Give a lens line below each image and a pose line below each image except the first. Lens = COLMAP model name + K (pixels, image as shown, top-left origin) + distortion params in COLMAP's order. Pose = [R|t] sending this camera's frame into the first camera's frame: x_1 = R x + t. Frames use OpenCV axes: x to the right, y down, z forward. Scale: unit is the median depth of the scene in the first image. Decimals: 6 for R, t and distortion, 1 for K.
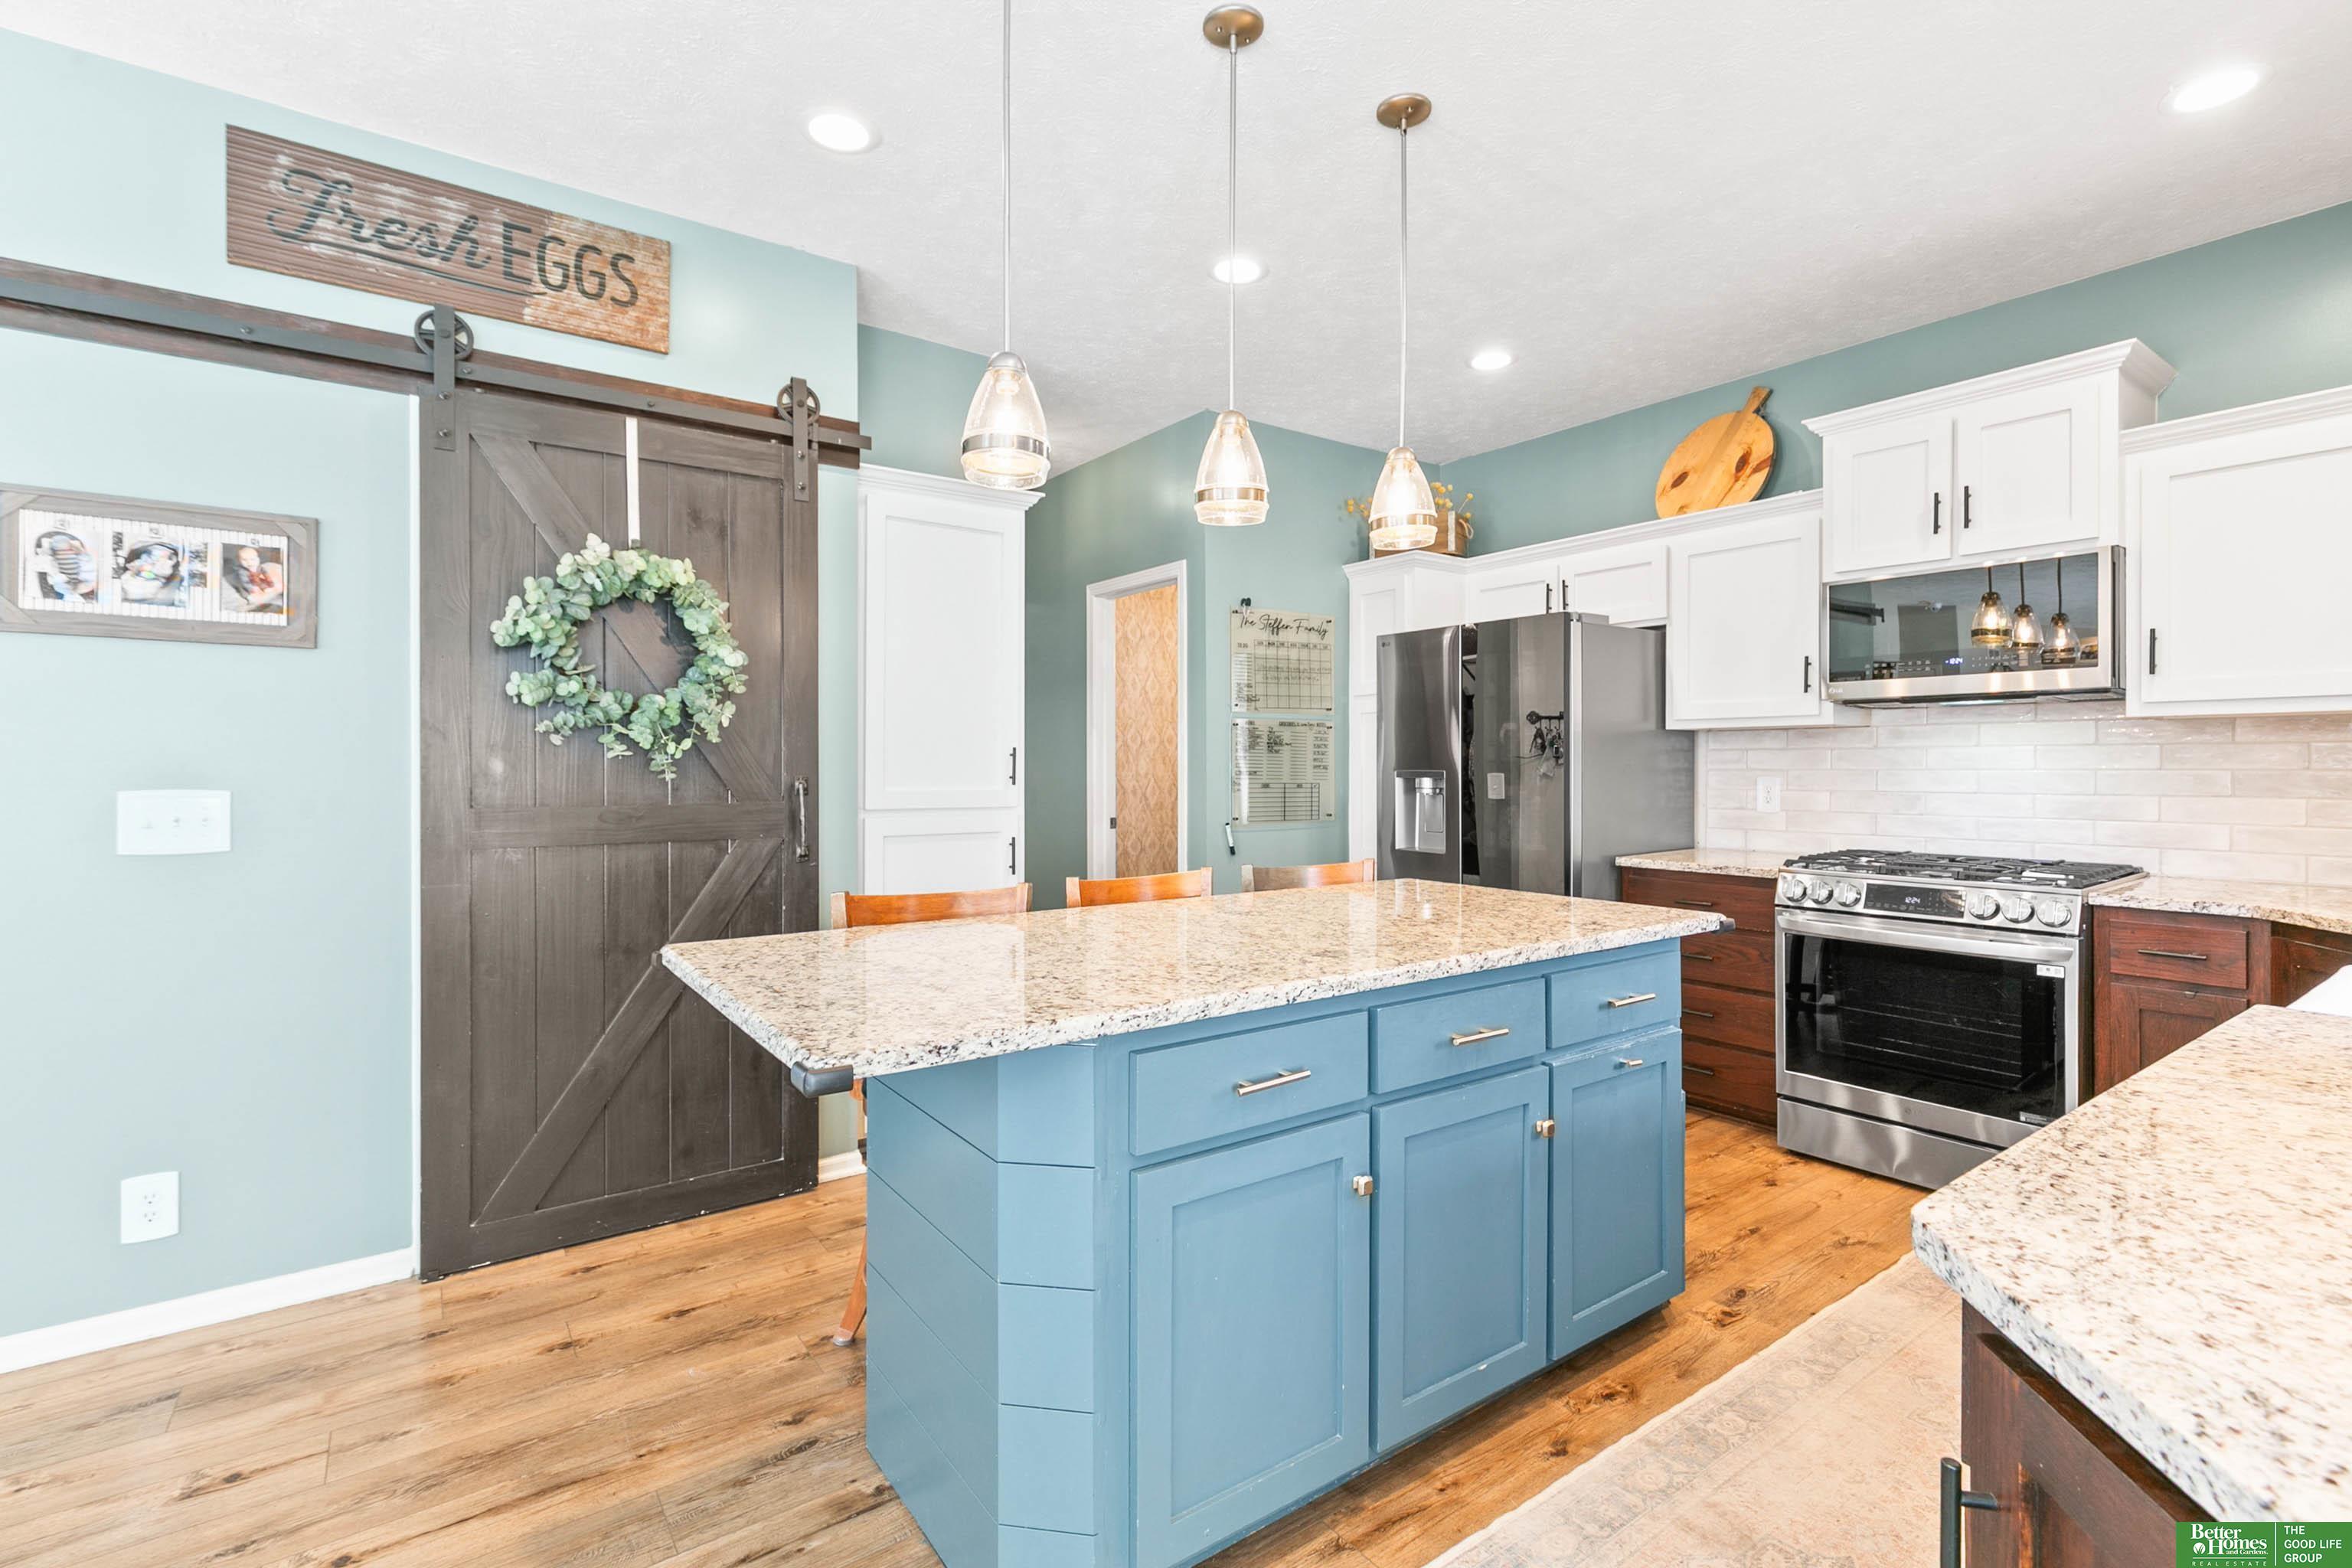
lens RADIAL K [[1060.7, 0, 1187.1], [0, 1060.7, 768.4], [0, 0, 1]] dist [0.000875, 0.000564]
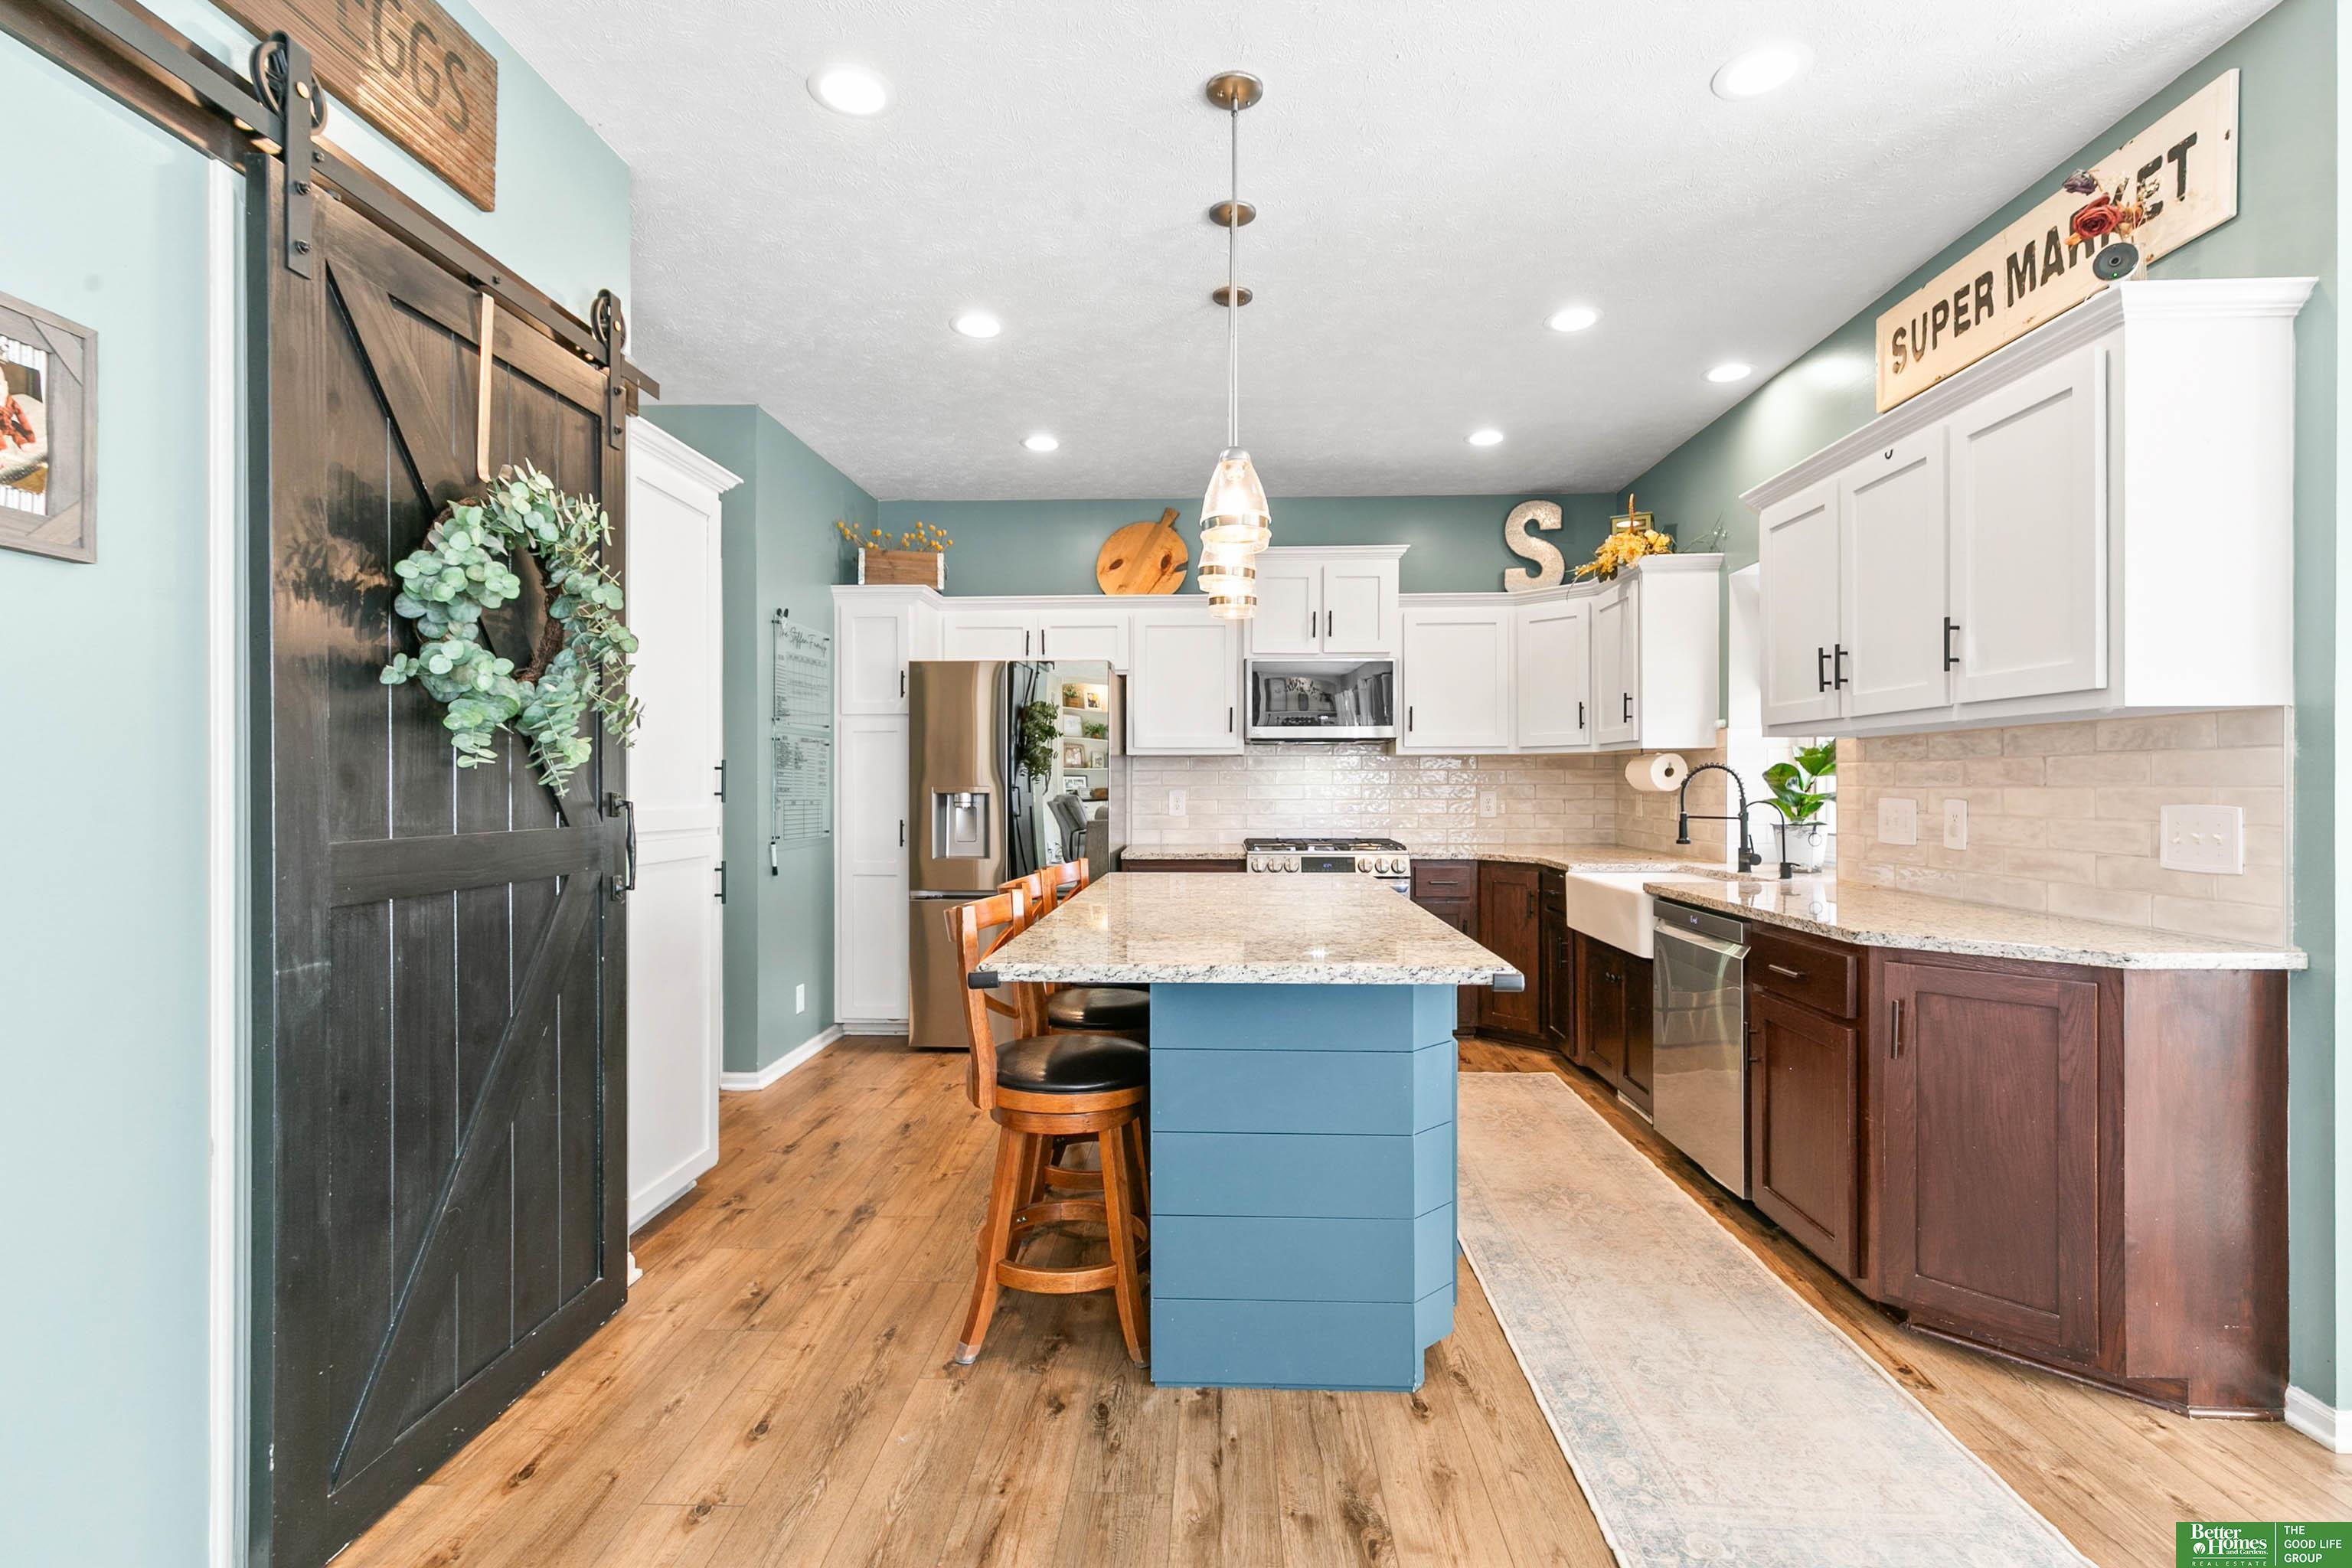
lens RADIAL K [[1071.5, 0, 1182.3], [0, 1071.5, 786.3], [0, 0, 1]] dist [0.001993, 0.000755]
pose [[0.621214, -0.001479, 0.783640, -0.697774], [0.003647, 0.999993, -0.001004, 0.004558], [-0.783633, 0.003482, 0.621215, 0.156003]]
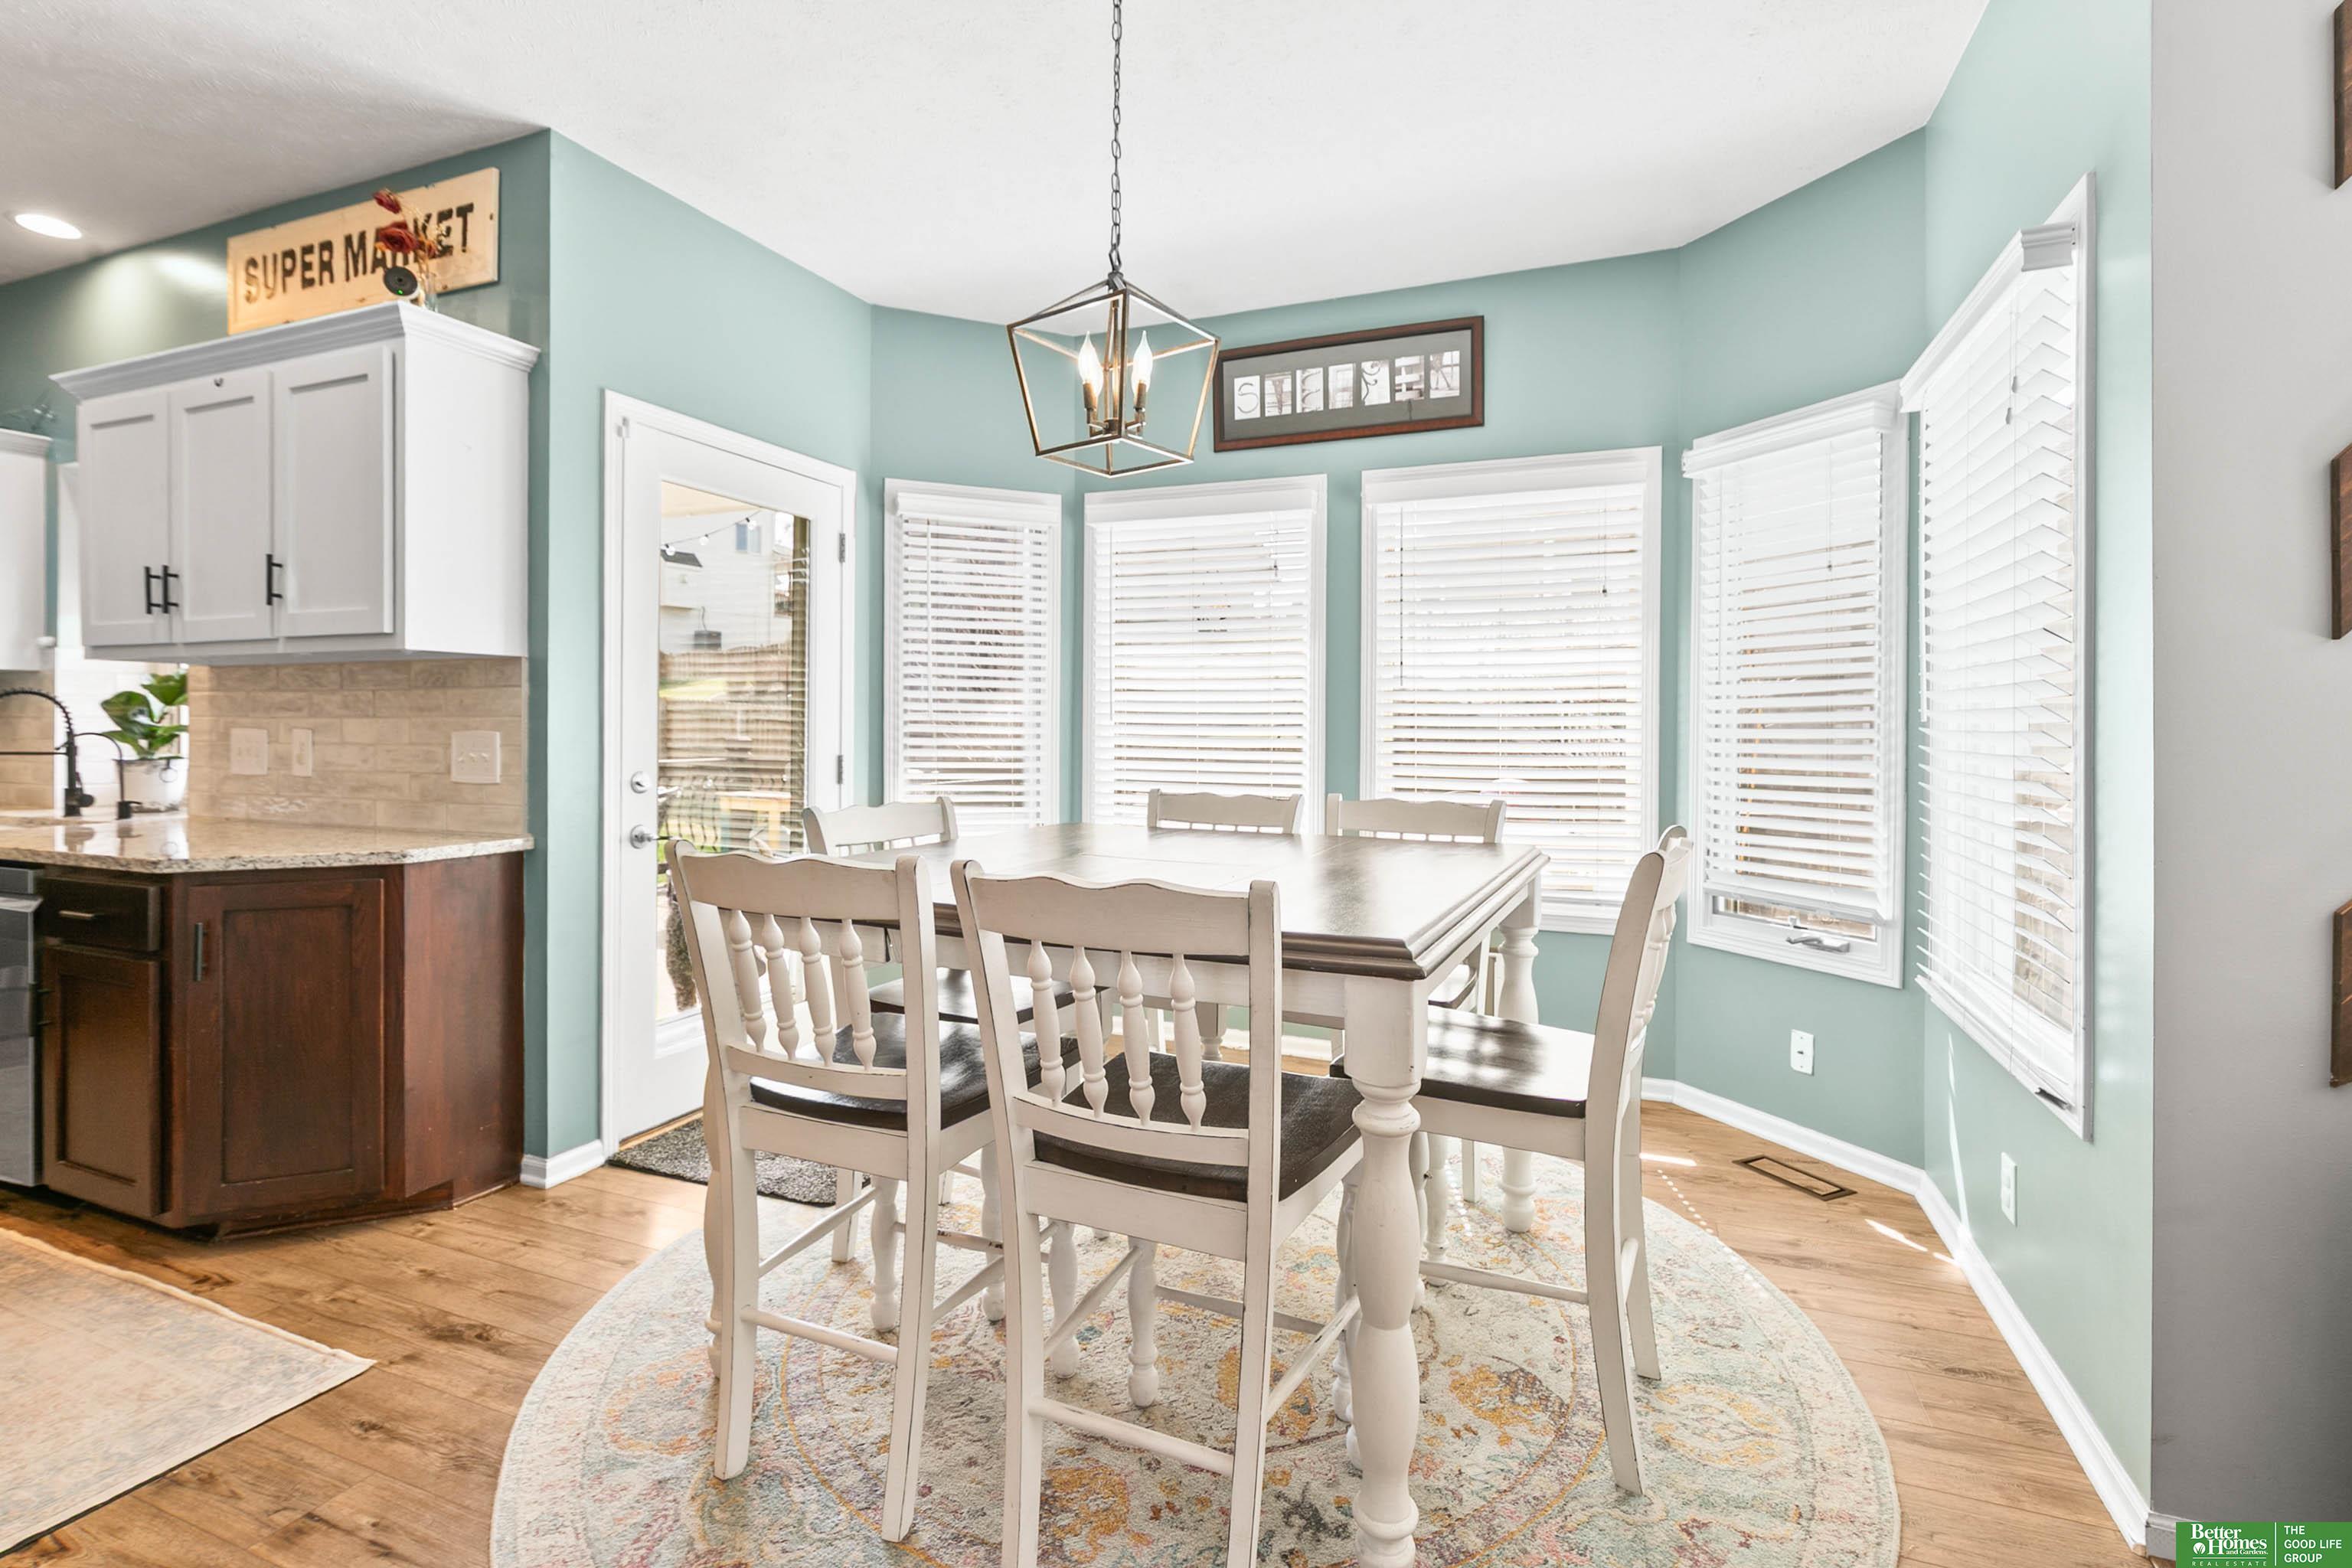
lens RADIAL K [[1093.8, 0, 1182.3], [0, 1093.8, 733.0], [0, 0, 1]] dist [-0.001183, 0.000153]
pose [[-0.524186, -0.006685, 0.851578, -0.822946], [-0.001947, 0.999976, 0.006652, 0.013091], [-0.851602, 0.001829, -0.524186, 0.047302]]
